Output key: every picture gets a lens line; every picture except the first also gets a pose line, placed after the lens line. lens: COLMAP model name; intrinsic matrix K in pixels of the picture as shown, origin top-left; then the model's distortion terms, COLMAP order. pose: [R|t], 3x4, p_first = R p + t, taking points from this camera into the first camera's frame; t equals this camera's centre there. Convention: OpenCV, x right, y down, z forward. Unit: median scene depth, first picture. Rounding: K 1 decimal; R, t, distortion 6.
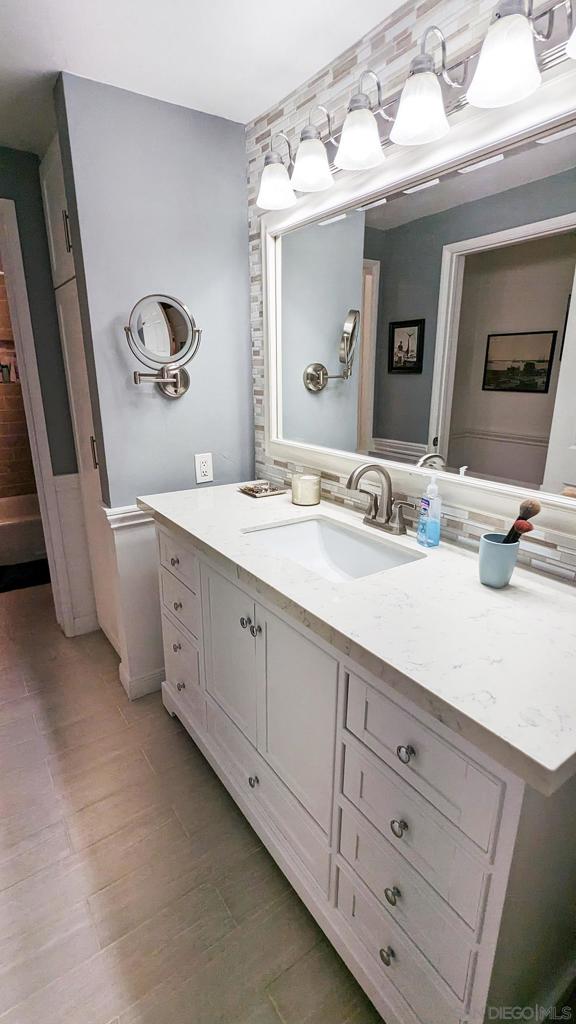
lens RADIAL K [[483.9, 0, 290.9], [0, 483.9, 511.1], [0, 0, 1]] dist [-0.002567, 0.001140]
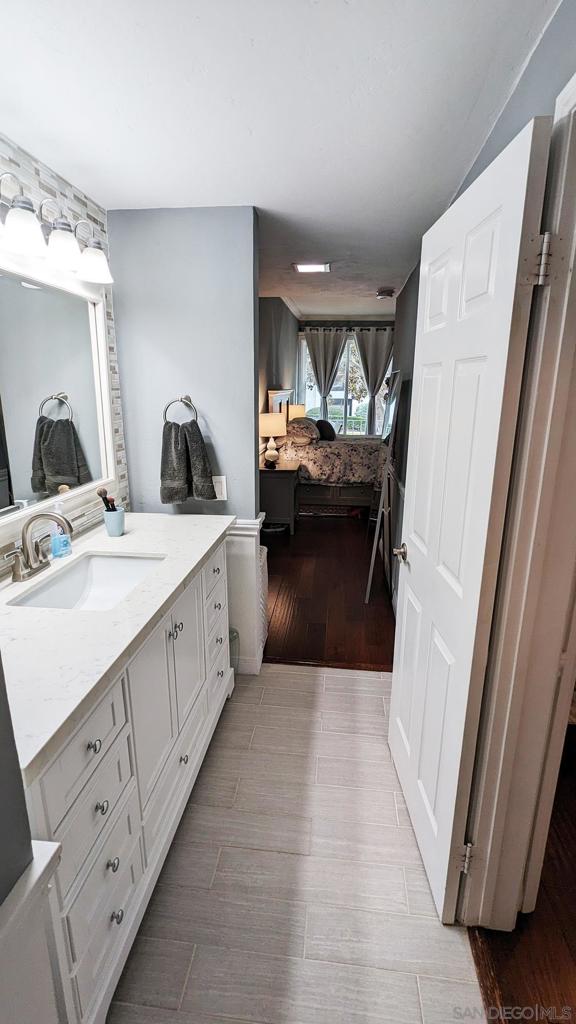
lens RADIAL K [[483.9, 0, 289.3], [0, 483.9, 509.5], [0, 0, 1]] dist [-0.002567, 0.001140]
pose [[-0.738626, -0.177588, 0.650303, -0.945791], [0.182302, 0.876110, 0.446315, -0.485055], [-0.648997, 0.448212, -0.614743, 1.279277]]
